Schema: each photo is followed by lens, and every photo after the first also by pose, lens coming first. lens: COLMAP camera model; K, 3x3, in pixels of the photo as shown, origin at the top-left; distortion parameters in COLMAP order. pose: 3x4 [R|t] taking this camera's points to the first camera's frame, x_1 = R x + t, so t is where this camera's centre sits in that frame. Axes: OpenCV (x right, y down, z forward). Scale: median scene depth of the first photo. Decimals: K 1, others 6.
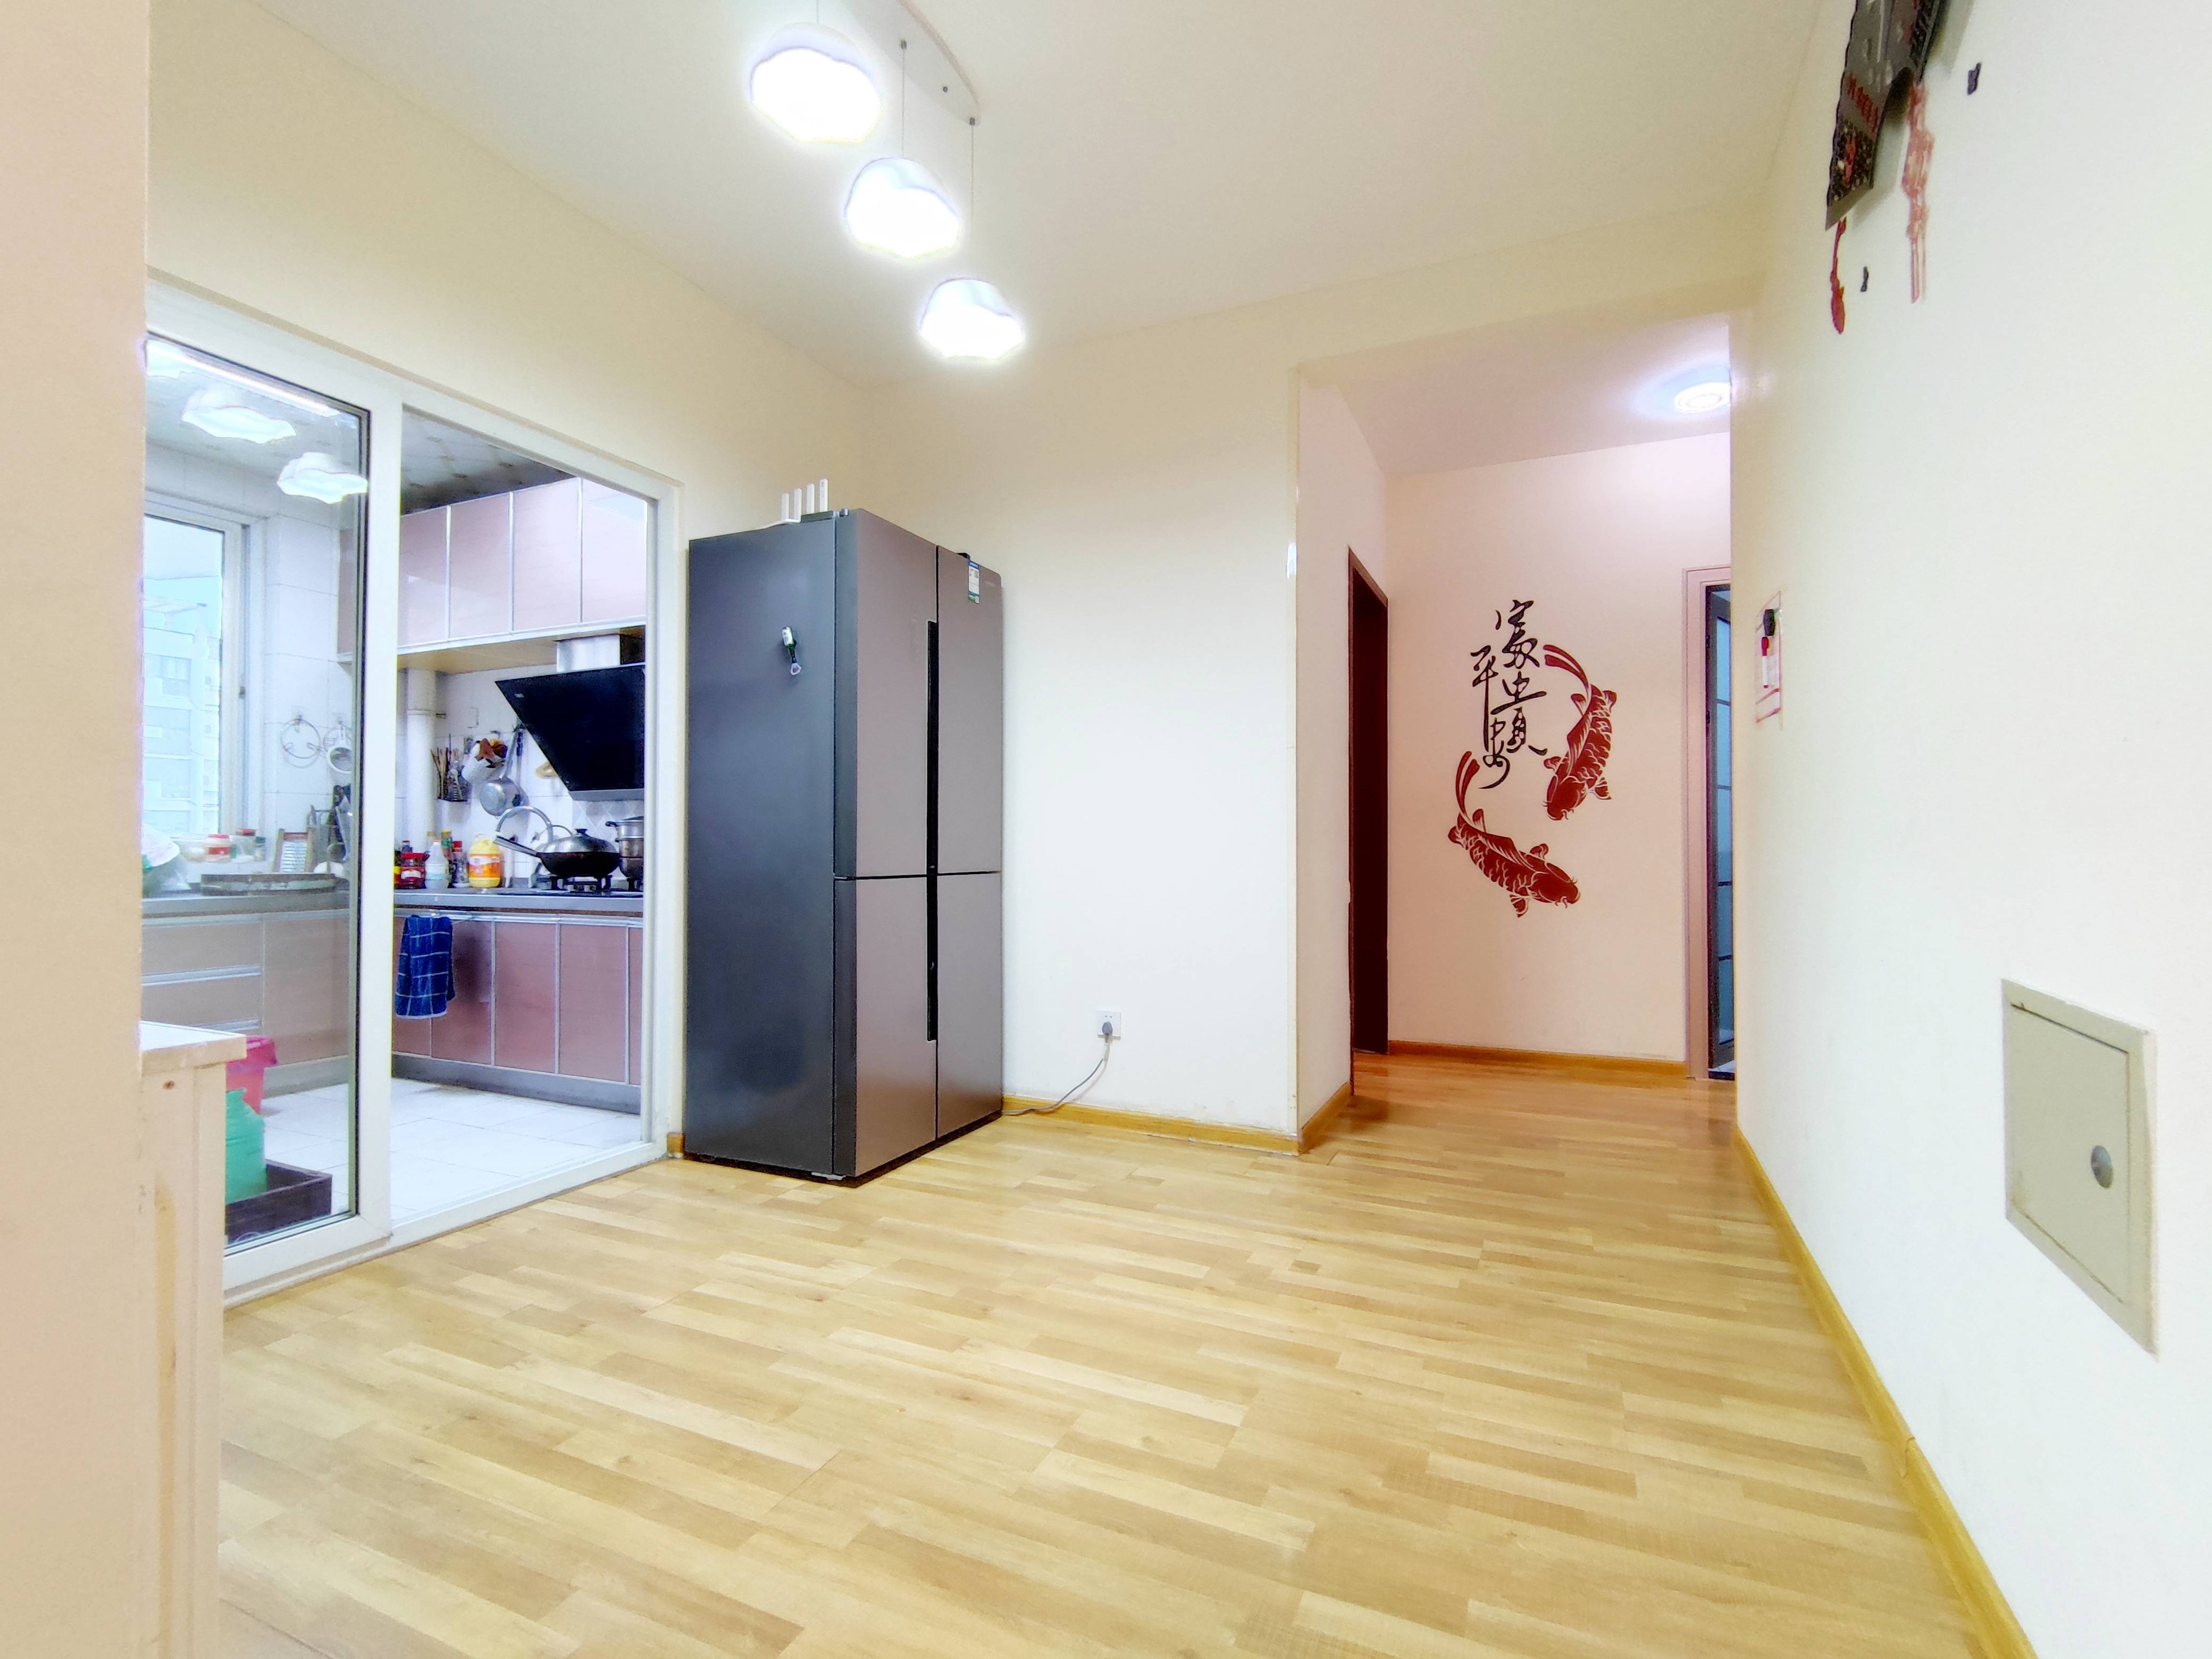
lens RADIAL K [[1022.8, 0, 1118.3], [0, 1022.8, 833.1], [0, 0, 1]] dist [-0.025076, -0.000023]
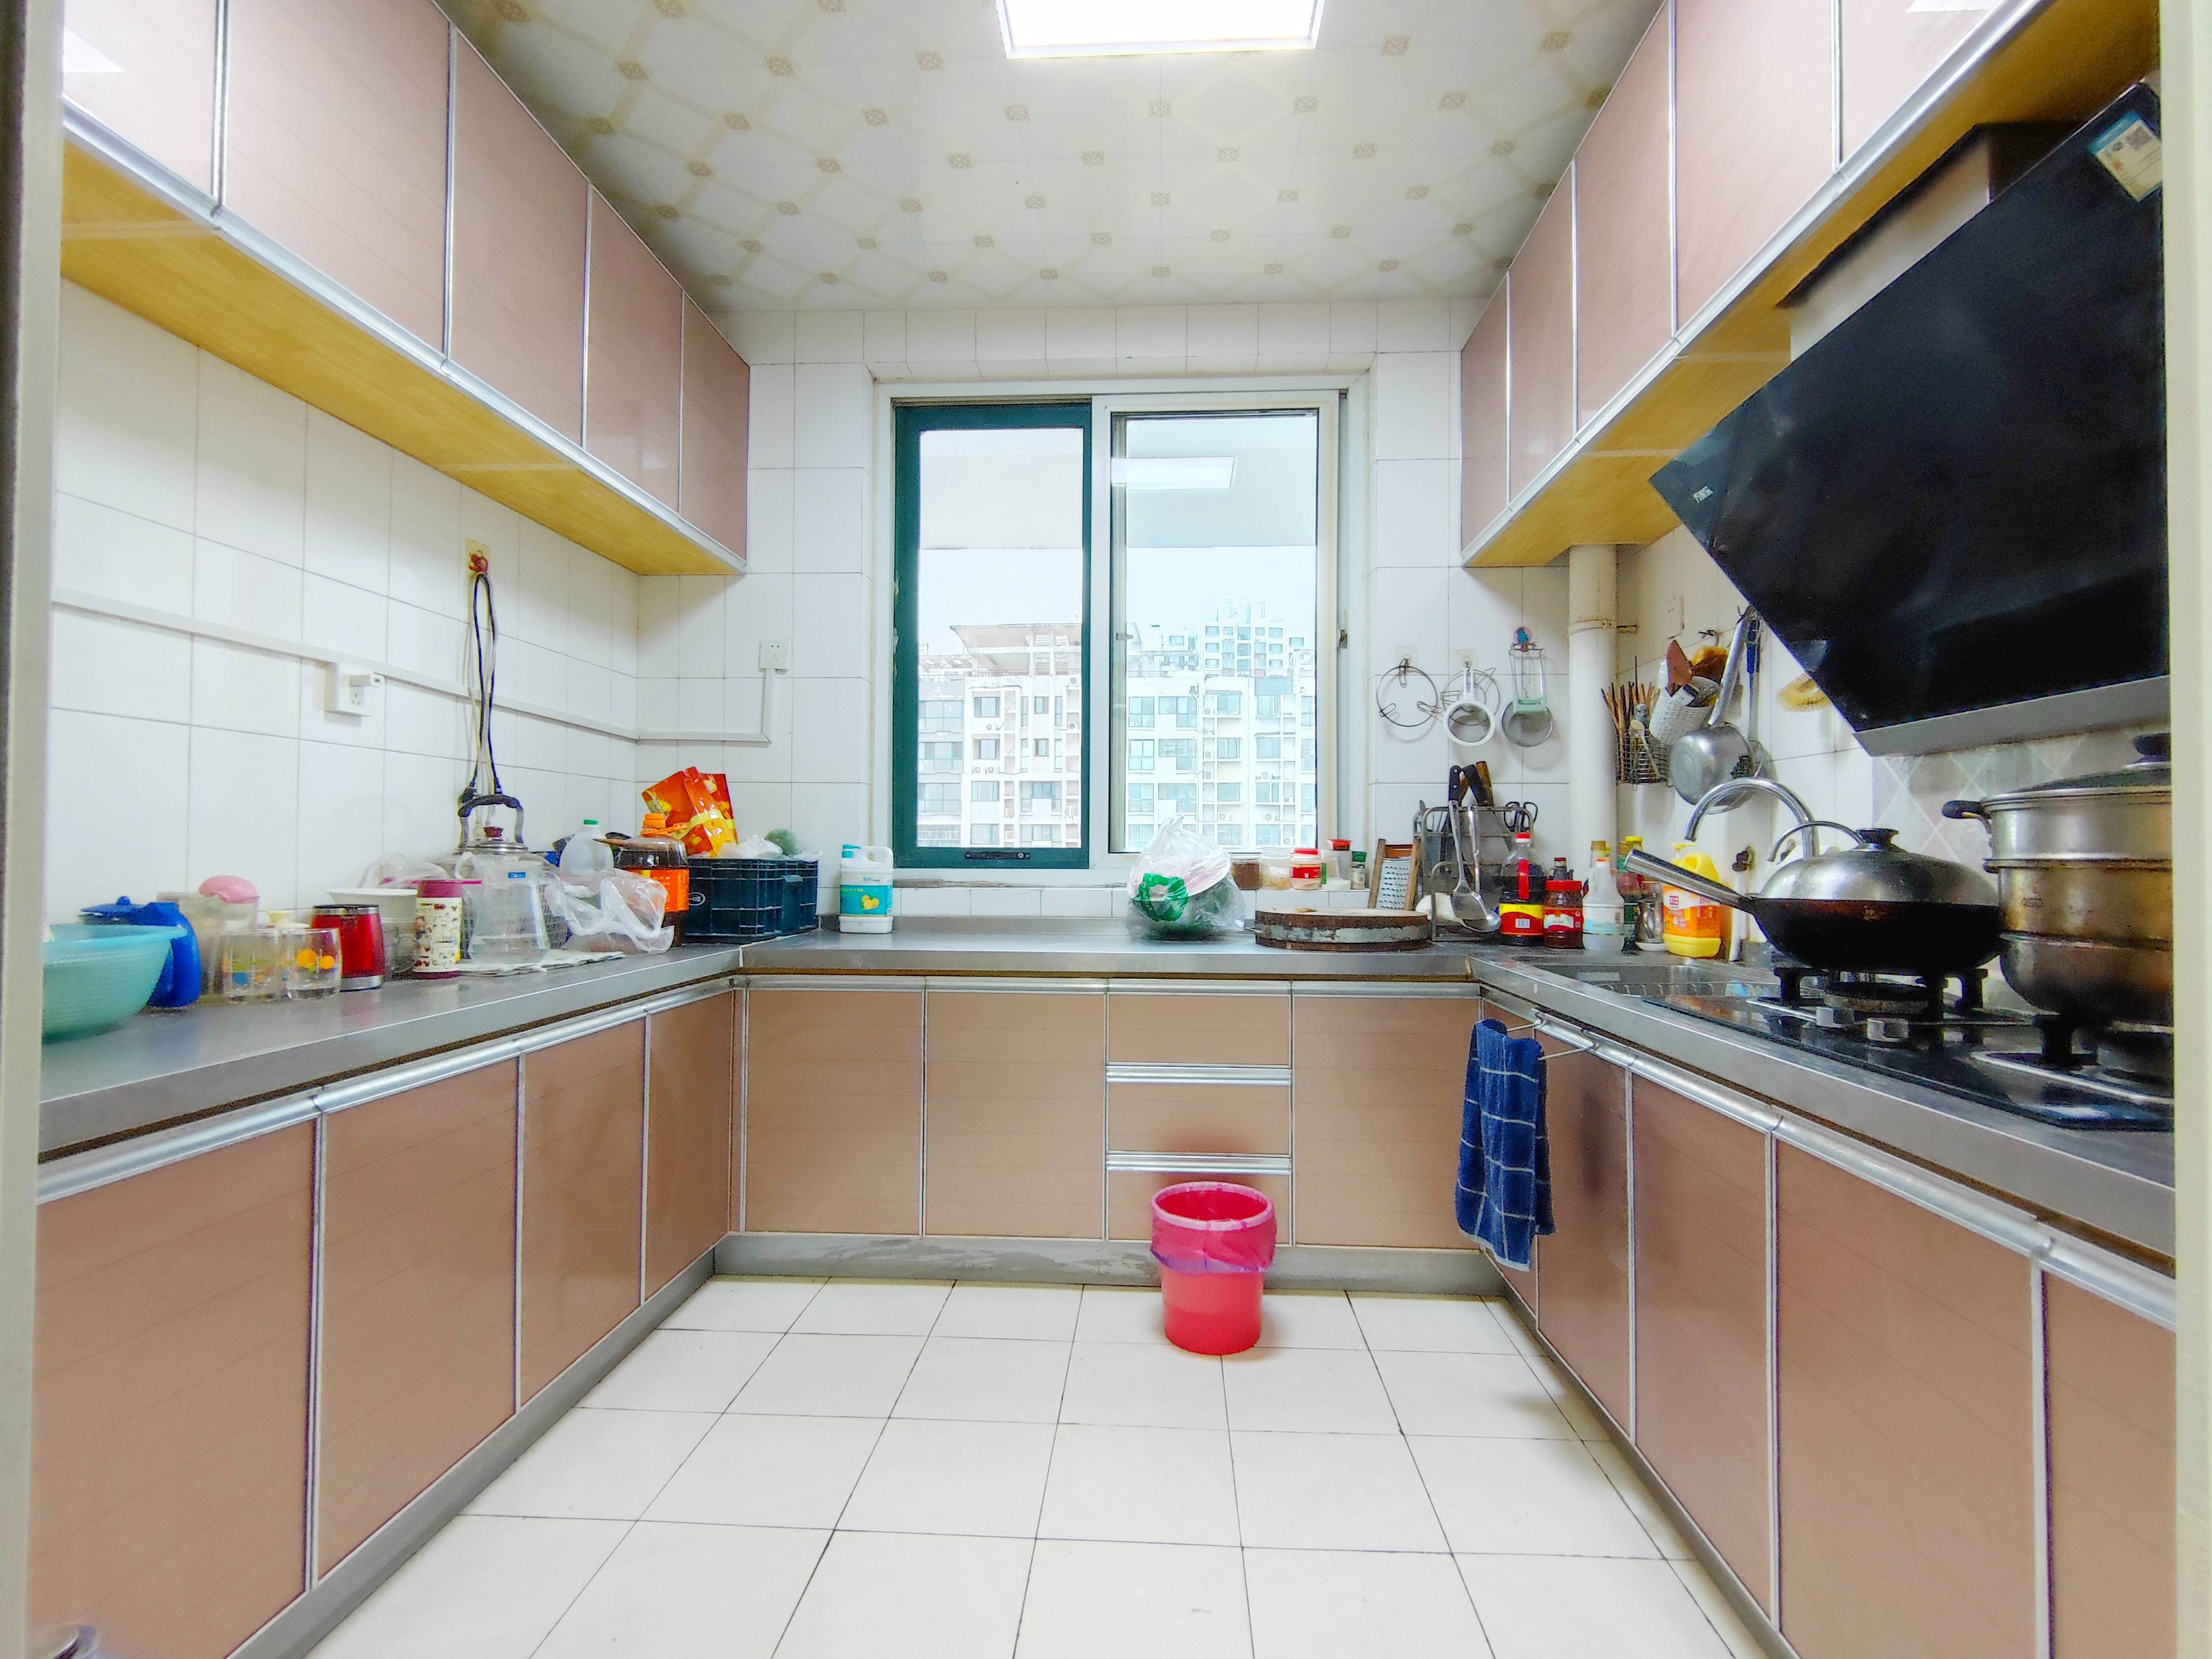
lens RADIAL K [[1022.8, 0, 1118.3], [0, 1022.8, 833.1], [0, 0, 1]] dist [-0.025076, -0.000023]
pose [[0.360923, -0.015873, -0.932460, -0.291561], [0.006548, 0.999874, -0.014486, 0.000256], [0.932573, -0.000877, 0.360982, 0.611638]]
